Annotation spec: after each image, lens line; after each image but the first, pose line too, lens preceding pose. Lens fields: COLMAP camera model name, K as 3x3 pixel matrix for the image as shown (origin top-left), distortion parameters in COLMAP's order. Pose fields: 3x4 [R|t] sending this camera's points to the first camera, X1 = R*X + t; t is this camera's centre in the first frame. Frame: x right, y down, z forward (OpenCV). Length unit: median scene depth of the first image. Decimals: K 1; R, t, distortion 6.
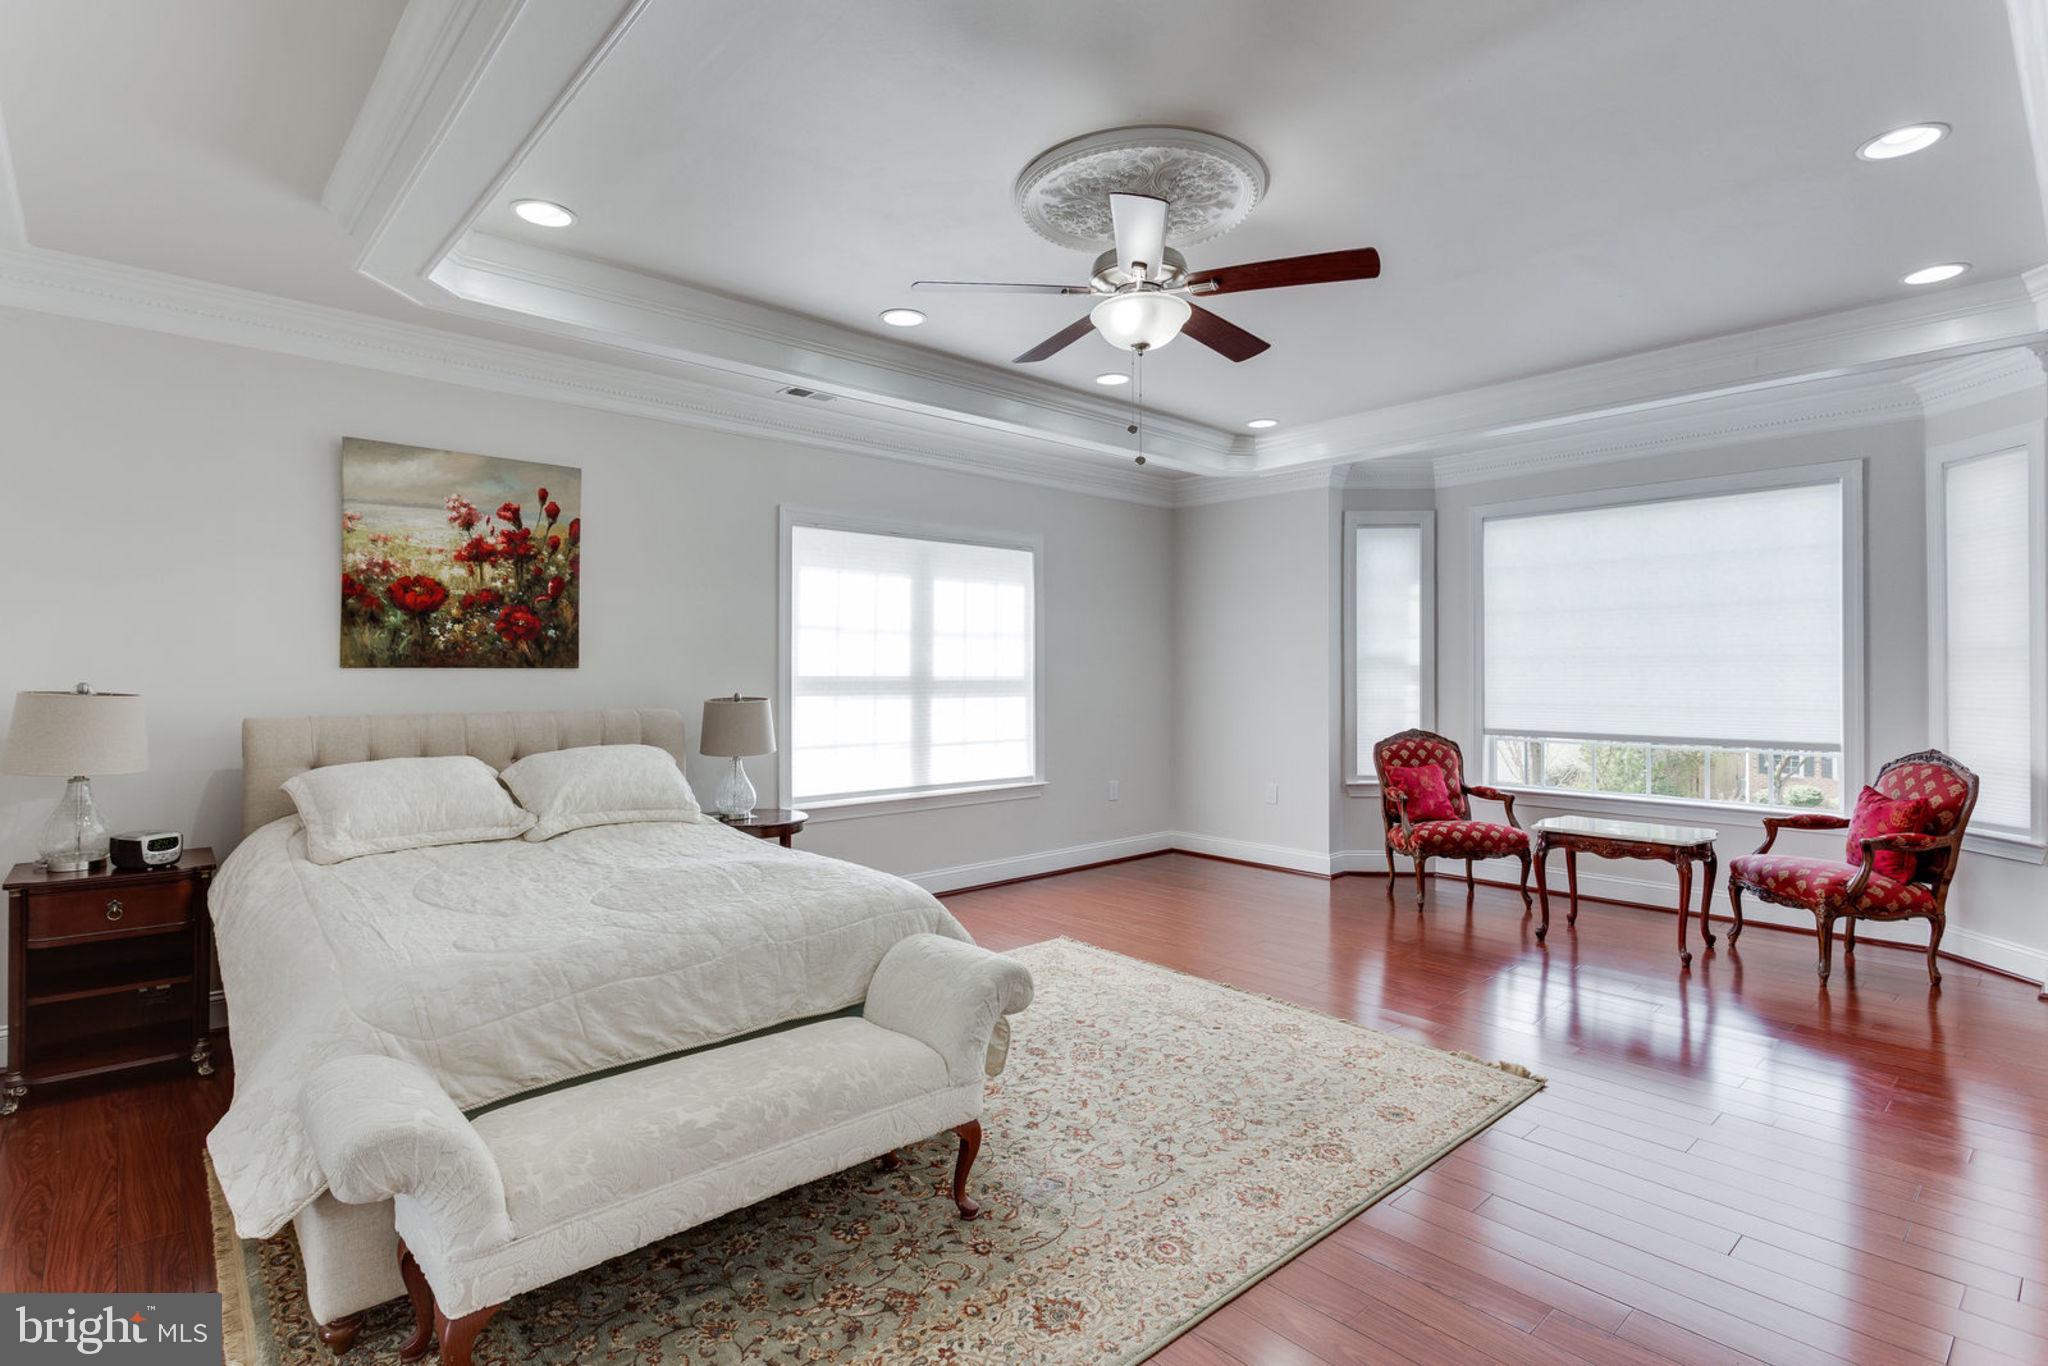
lens RADIAL K [[986.6, 0, 1011.0], [0, 986.6, 672.1], [0, 0, 1]] dist [0.007026, -0.003038]
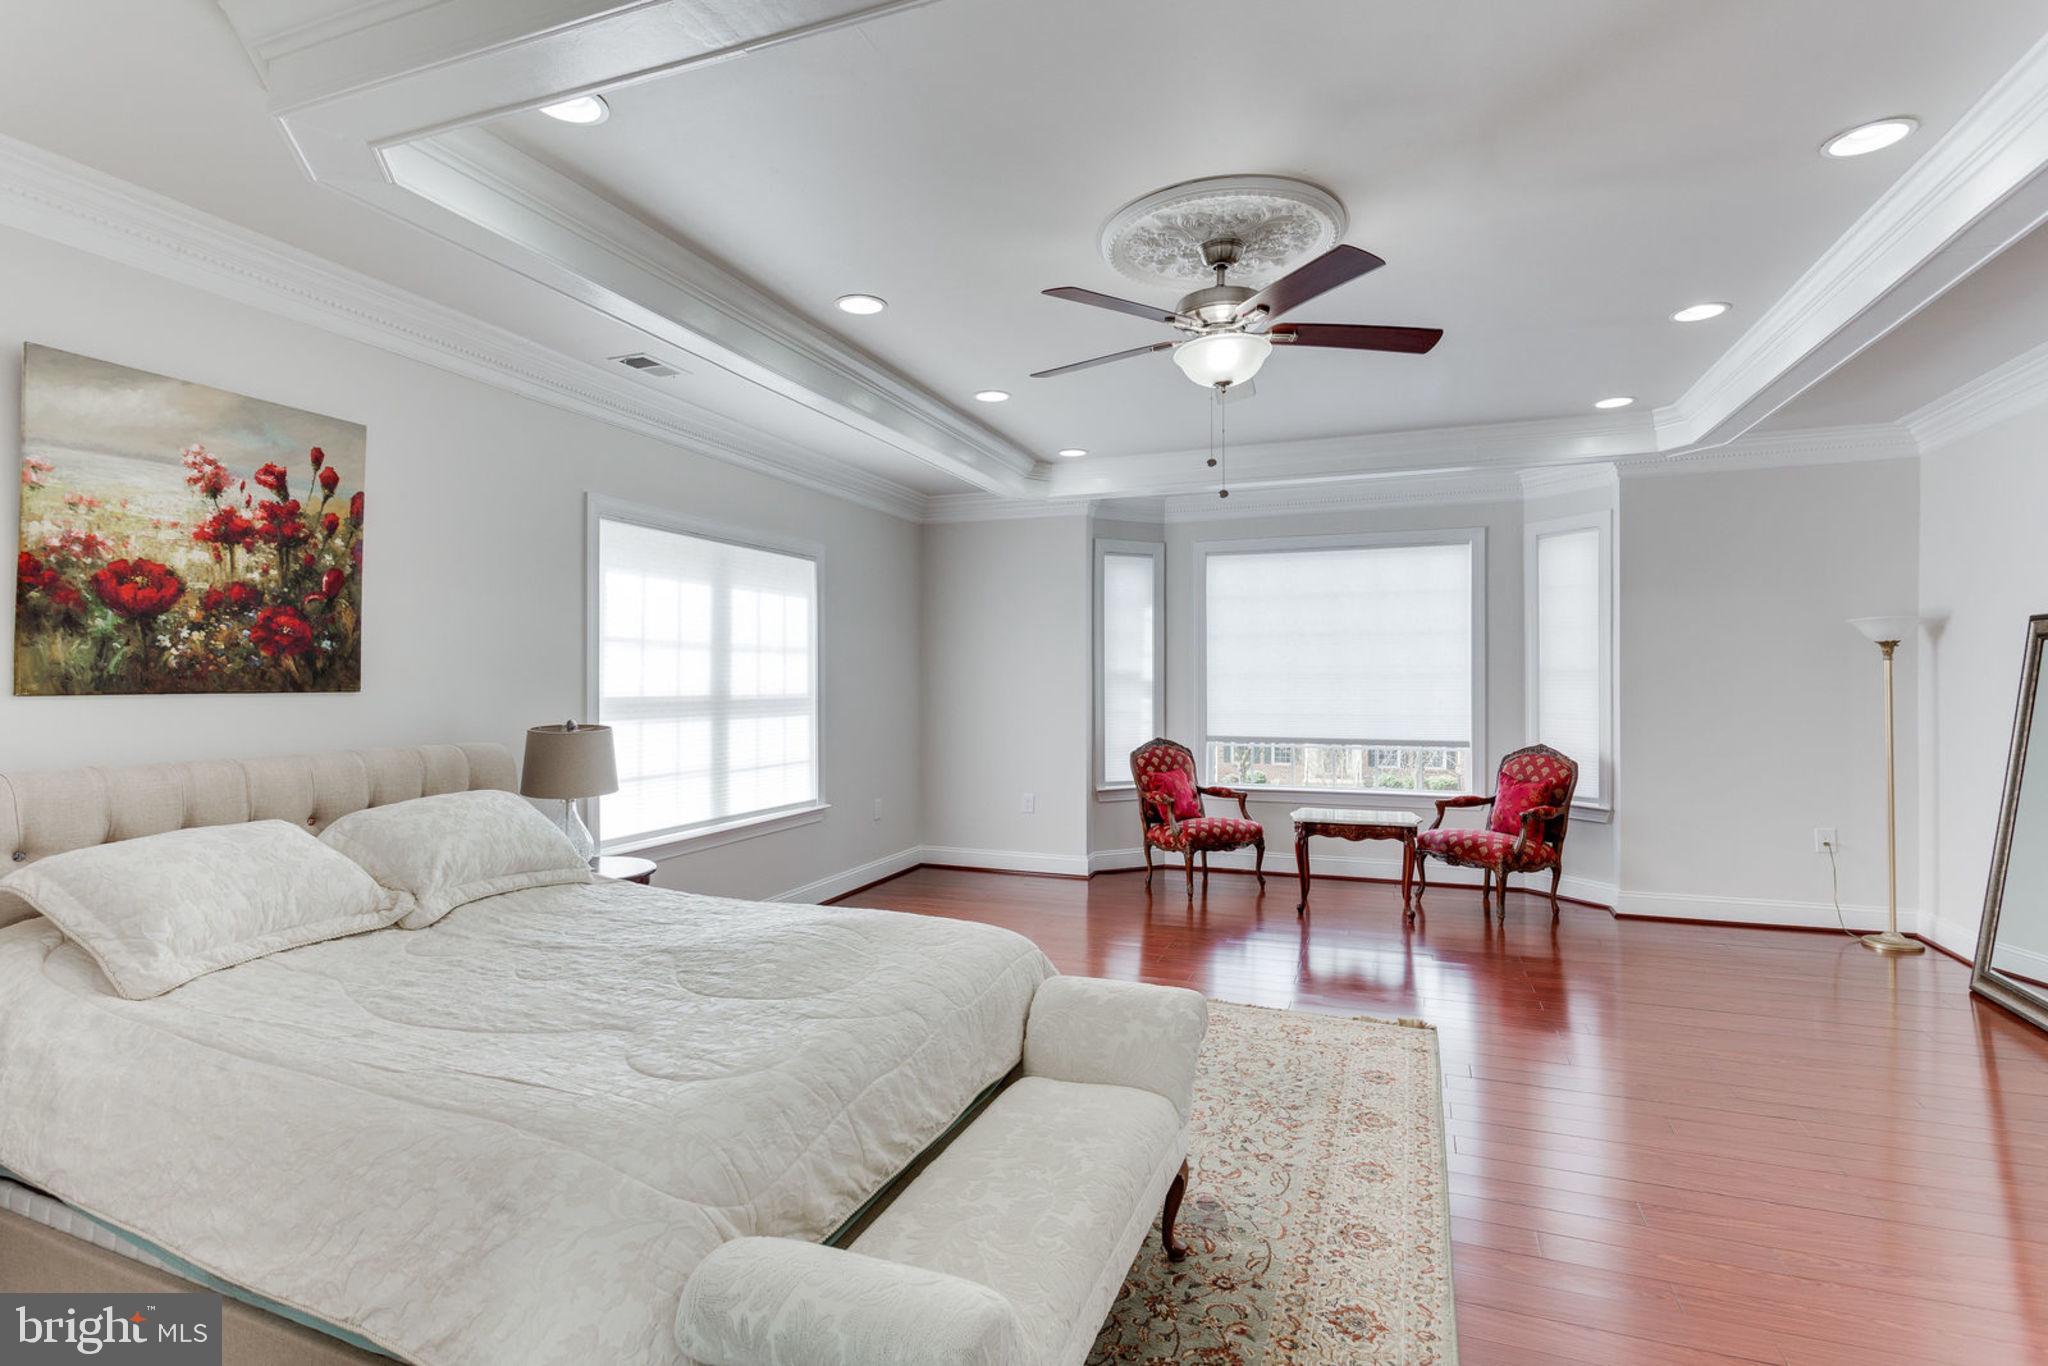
lens RADIAL K [[986.6, 0, 1017.8], [0, 986.6, 684.8], [0, 0, 1]] dist [0.007026, -0.003038]
pose [[0.892437, -0.004090, 0.451153, -0.338624], [0.002205, 0.999987, 0.004704, -0.011986], [-0.451166, -0.003203, 0.892434, 0.107756]]
